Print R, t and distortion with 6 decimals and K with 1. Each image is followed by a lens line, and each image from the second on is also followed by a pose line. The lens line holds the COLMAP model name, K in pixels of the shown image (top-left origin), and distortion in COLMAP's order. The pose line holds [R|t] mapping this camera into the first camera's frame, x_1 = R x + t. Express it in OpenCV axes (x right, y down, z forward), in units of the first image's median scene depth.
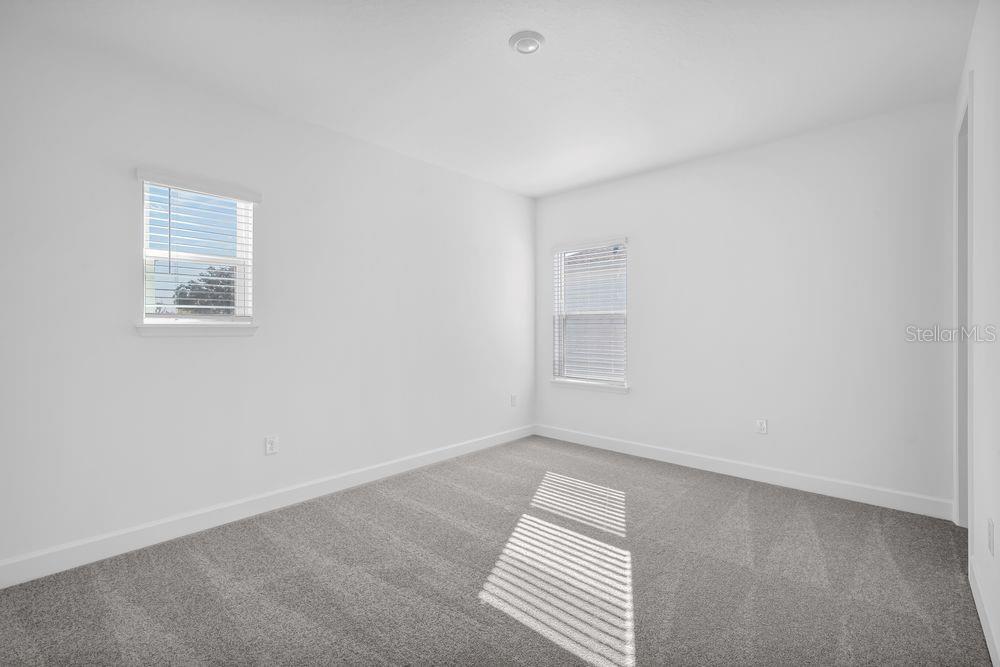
lens RADIAL K [[442.1, 0, 499.3], [0, 442.1, 327.9], [0, 0, 1]] dist [-0.006485, -0.000007]
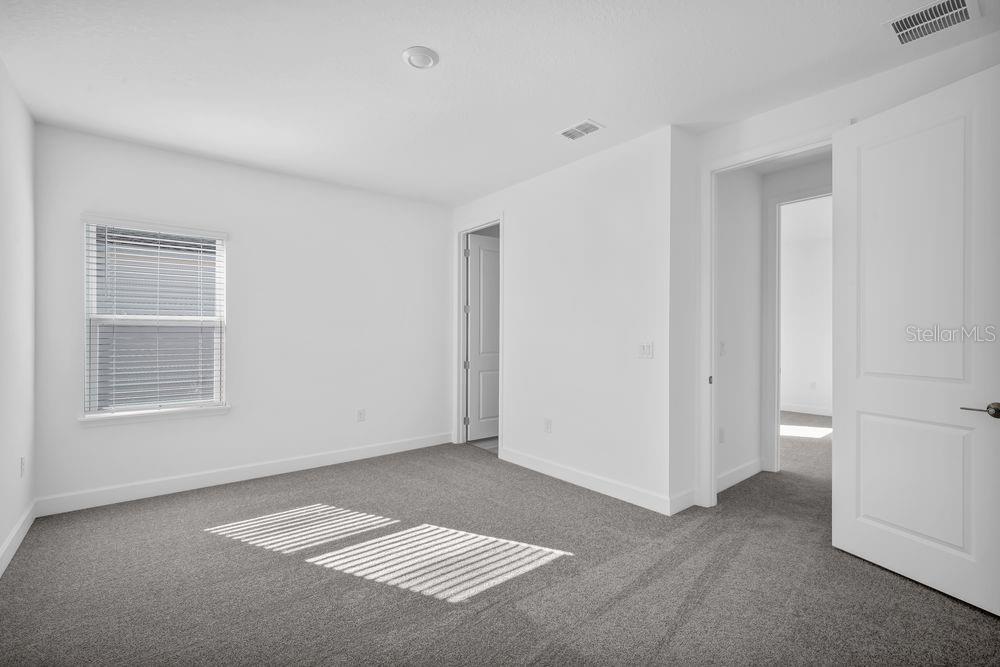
lens RADIAL K [[442.1, 0, 499.3], [0, 442.1, 327.9], [0, 0, 1]] dist [-0.006485, -0.000007]
pose [[0.167499, 0.010277, 0.985819, -0.747063], [0.009289, 0.999885, -0.012002, -0.001501], [-0.985829, 0.011168, 0.167384, 0.530174]]
